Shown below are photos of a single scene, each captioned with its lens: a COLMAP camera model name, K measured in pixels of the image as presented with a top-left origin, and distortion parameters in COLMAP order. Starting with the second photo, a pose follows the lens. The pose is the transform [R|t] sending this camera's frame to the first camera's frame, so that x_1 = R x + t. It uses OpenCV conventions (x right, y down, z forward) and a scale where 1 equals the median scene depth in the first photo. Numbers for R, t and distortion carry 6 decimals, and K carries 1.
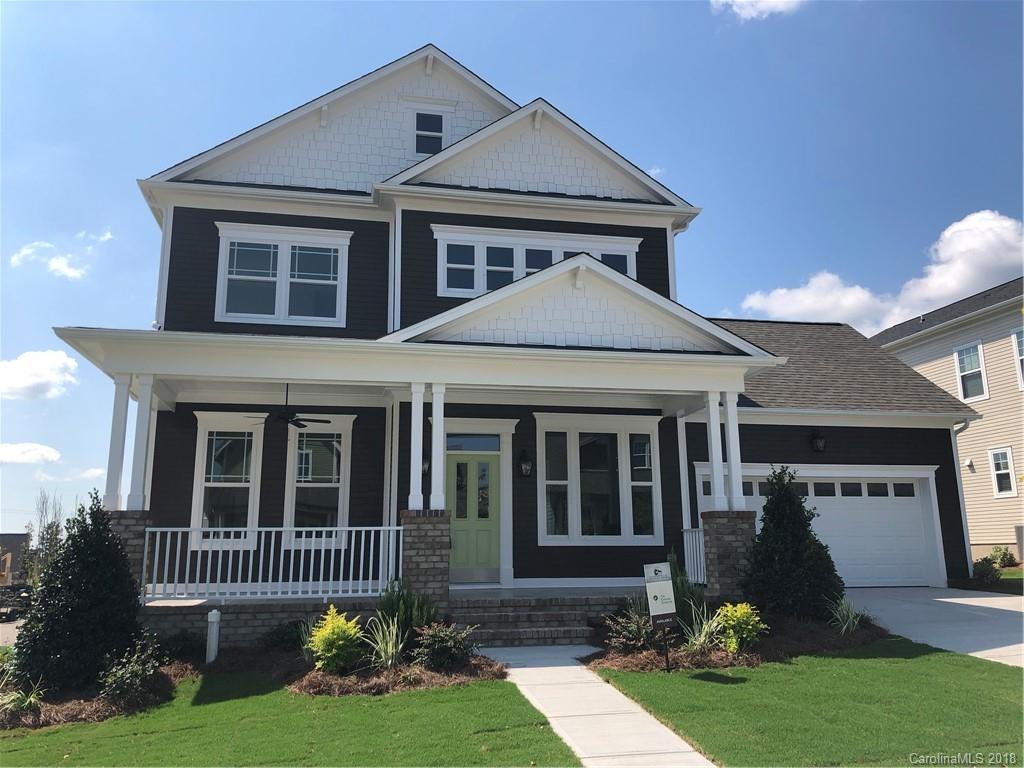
lens RADIAL K [[838.3, 0, 509.6], [0, 838.3, 378.7], [0, 0, 1]] dist [0.050170, -0.054482]
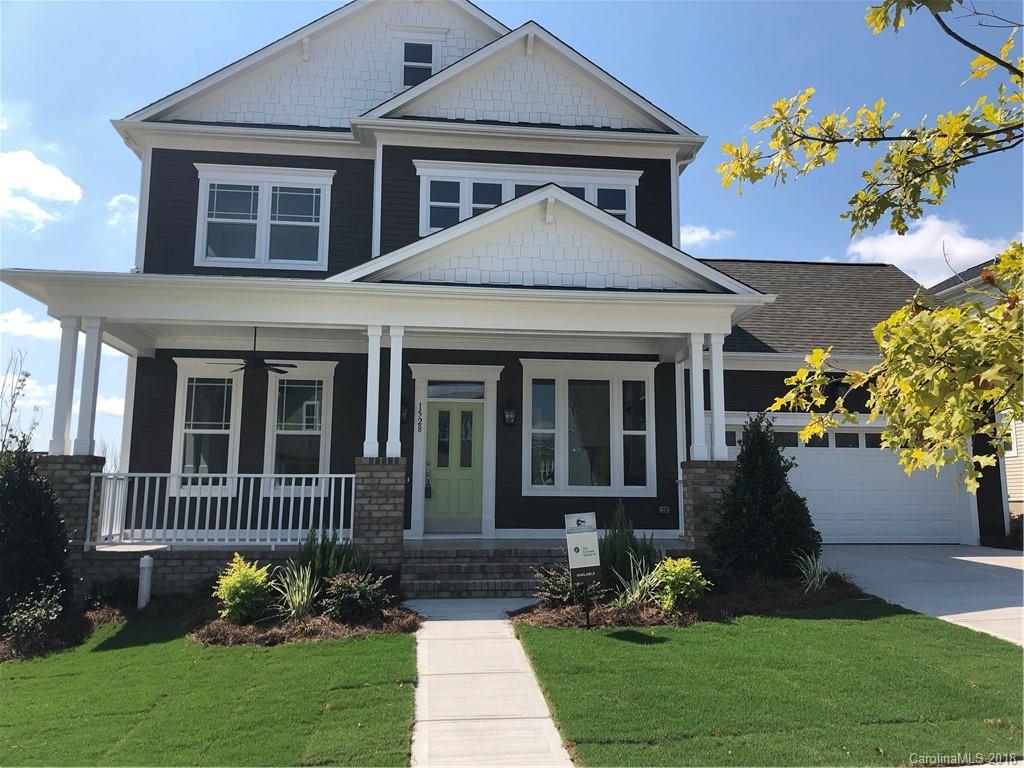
lens RADIAL K [[838.3, 0, 512.4], [0, 838.3, 387.0], [0, 0, 1]] dist [0.050170, -0.054482]
pose [[0.996163, -0.000384, -0.087517, 0.109190], [0.006089, 0.997871, 0.064931, 0.011520], [0.087306, -0.065215, 0.994045, 0.049999]]
